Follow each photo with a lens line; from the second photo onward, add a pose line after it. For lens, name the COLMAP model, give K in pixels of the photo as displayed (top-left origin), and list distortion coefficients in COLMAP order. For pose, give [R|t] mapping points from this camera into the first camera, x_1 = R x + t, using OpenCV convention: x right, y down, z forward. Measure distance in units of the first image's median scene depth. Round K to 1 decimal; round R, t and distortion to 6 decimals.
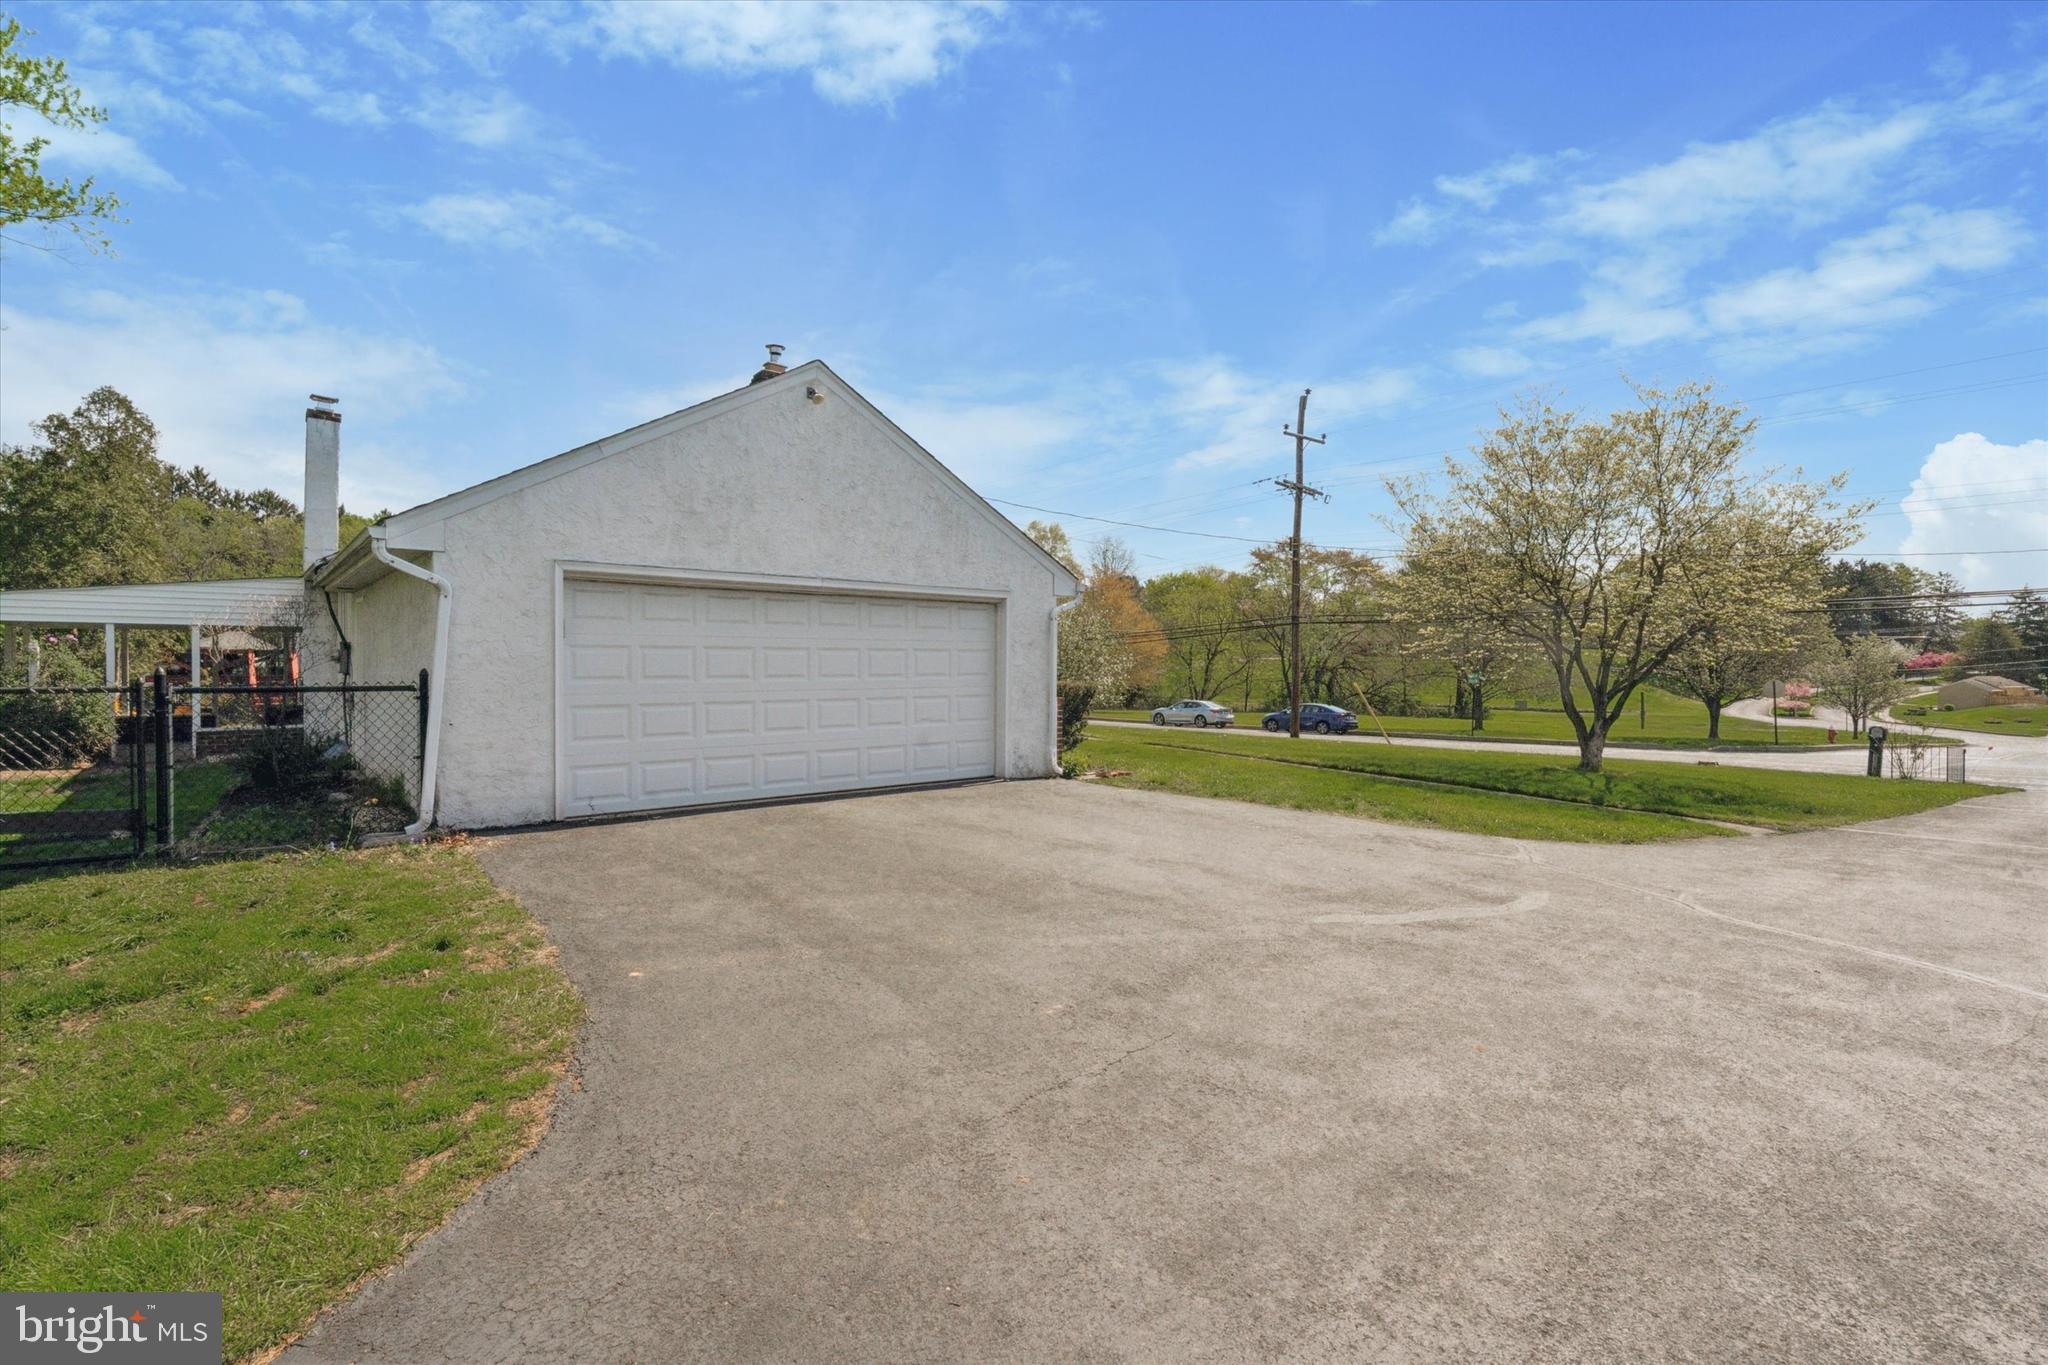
lens RADIAL K [[933.4, 0, 1019.3], [0, 933.4, 699.5], [0, 0, 1]] dist [-0.001253, -0.000486]
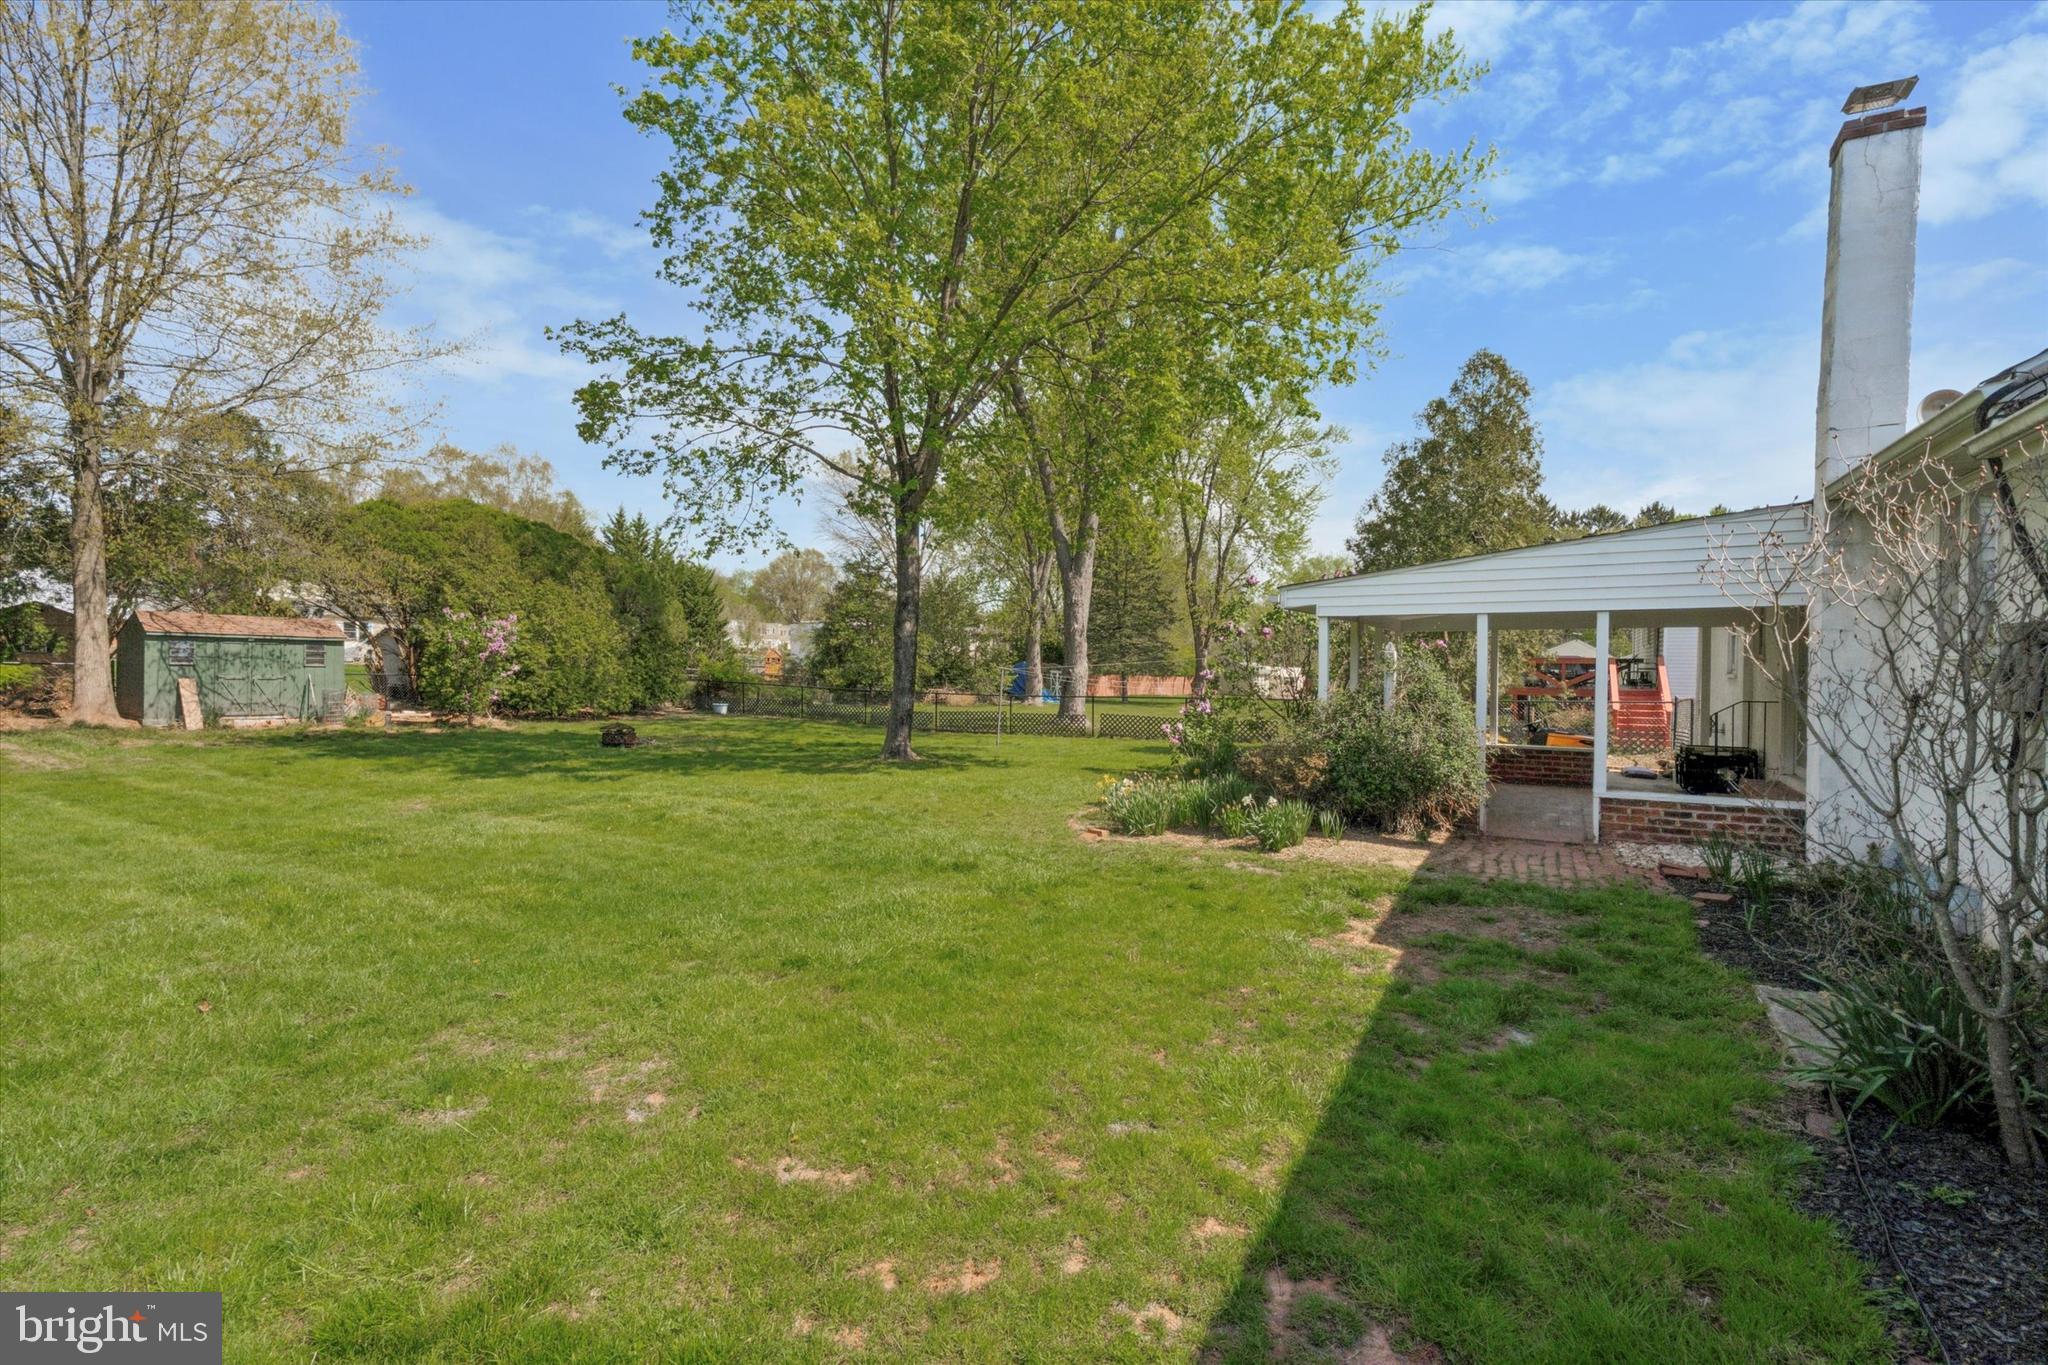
lens RADIAL K [[917.4, 0, 1015.3], [0, 917.4, 656.1], [0, 0, 1]] dist [0.000028, -0.000125]
pose [[0.329538, -0.014039, -0.944038, -0.596839], [-0.040773, 0.998745, -0.029085, -0.026411], [0.943262, 0.048076, 0.328552, 0.602477]]
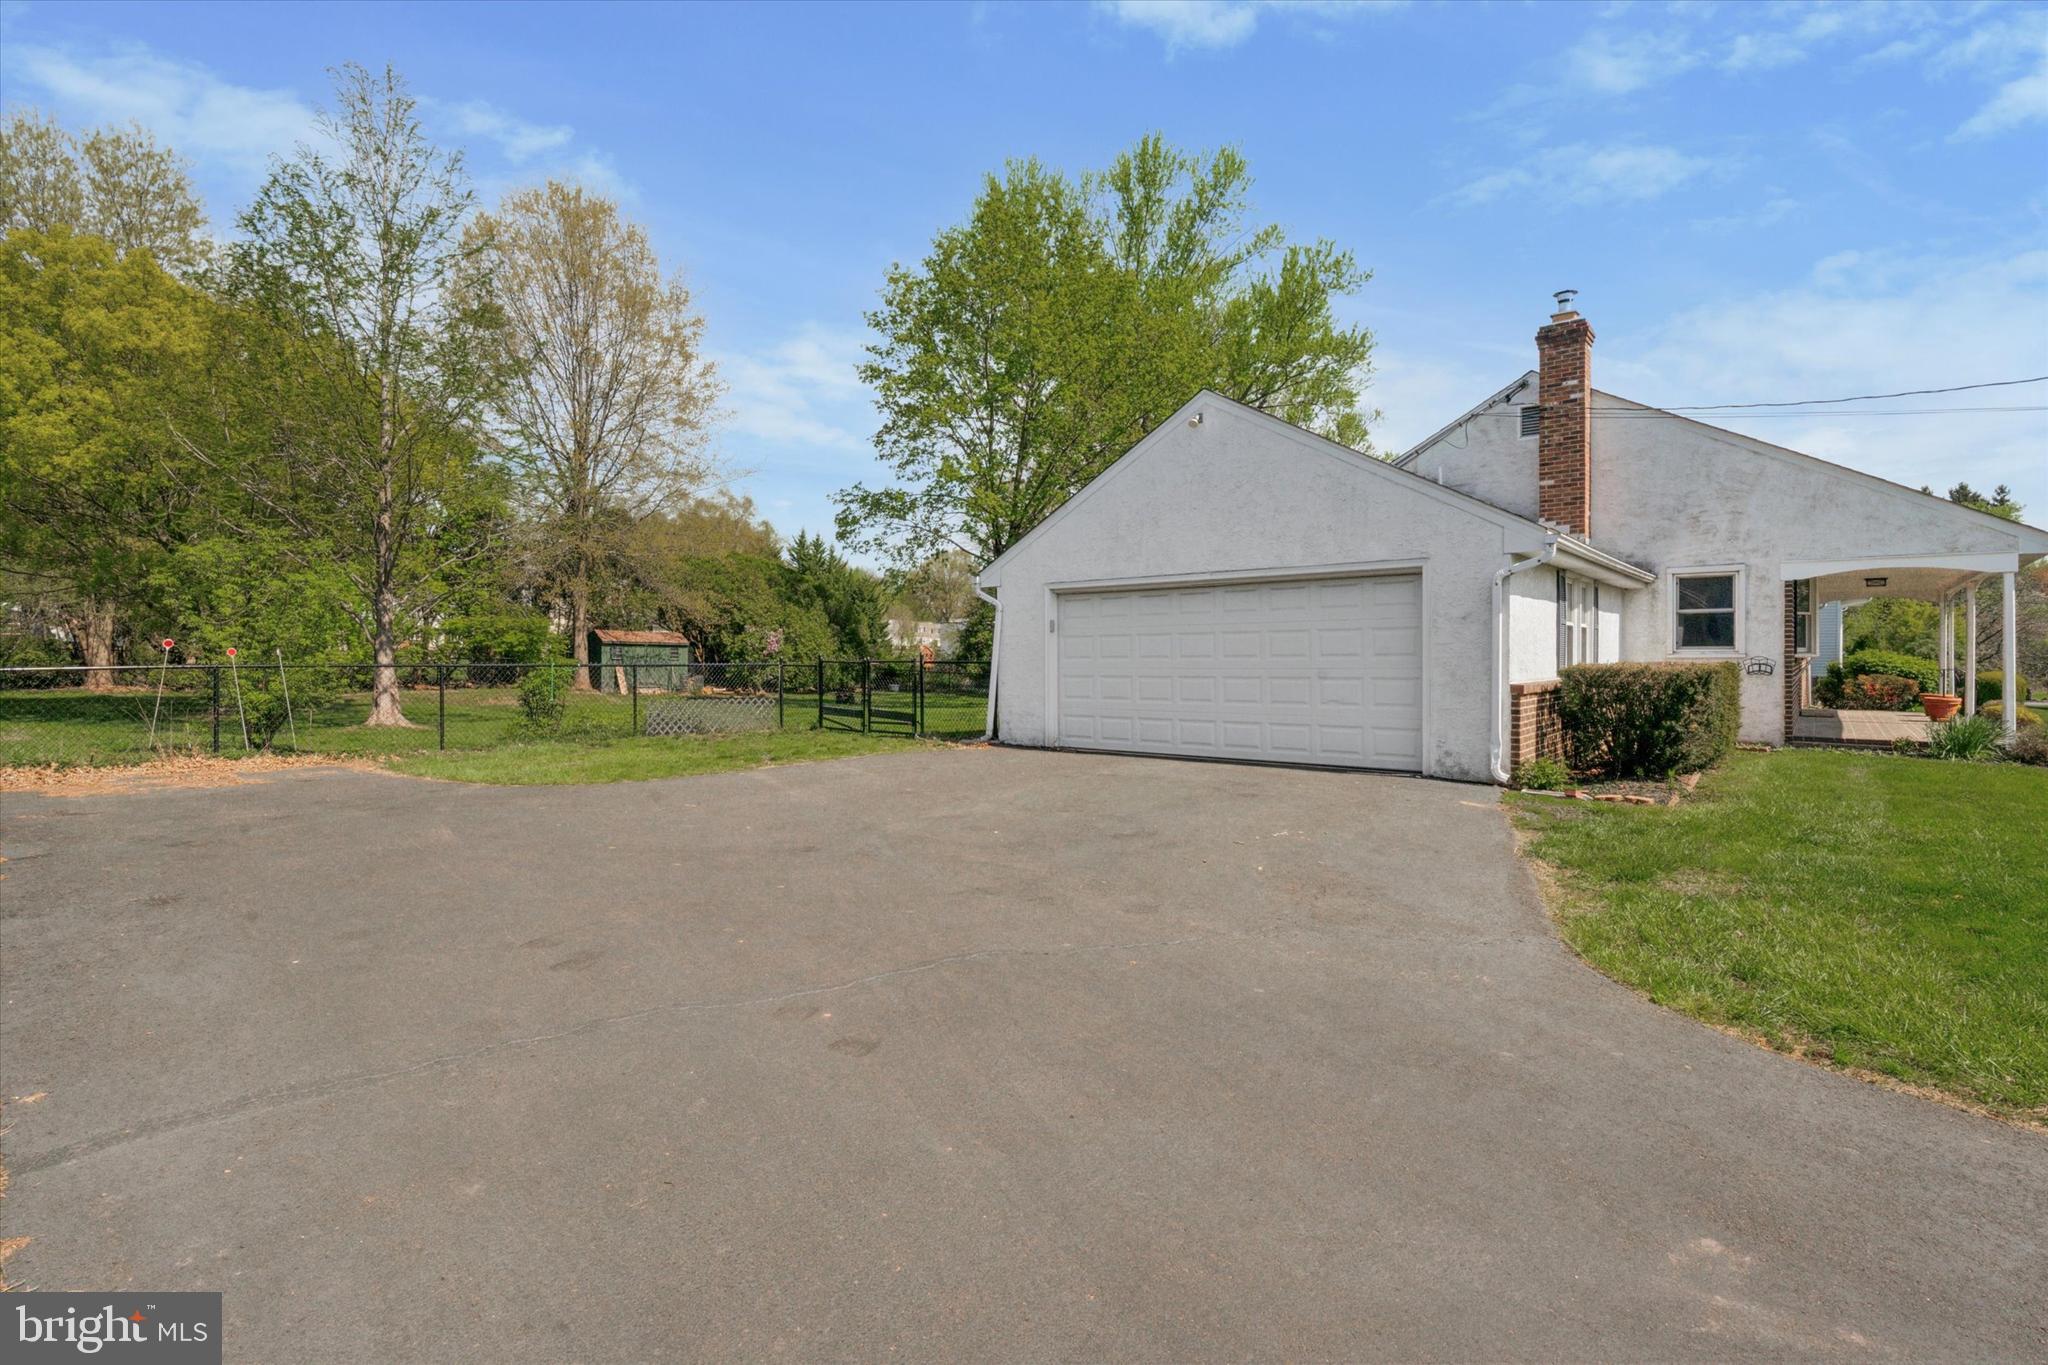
lens RADIAL K [[917.4, 0, 1015.3], [0, 917.4, 656.1], [0, 0, 1]] dist [0.000028, -0.000125]
pose [[0.176387, -0.010808, -0.984261, 0.720021], [-0.033986, 0.999277, -0.017064, 0.002405], [0.983734, 0.036461, 0.175892, 0.465546]]
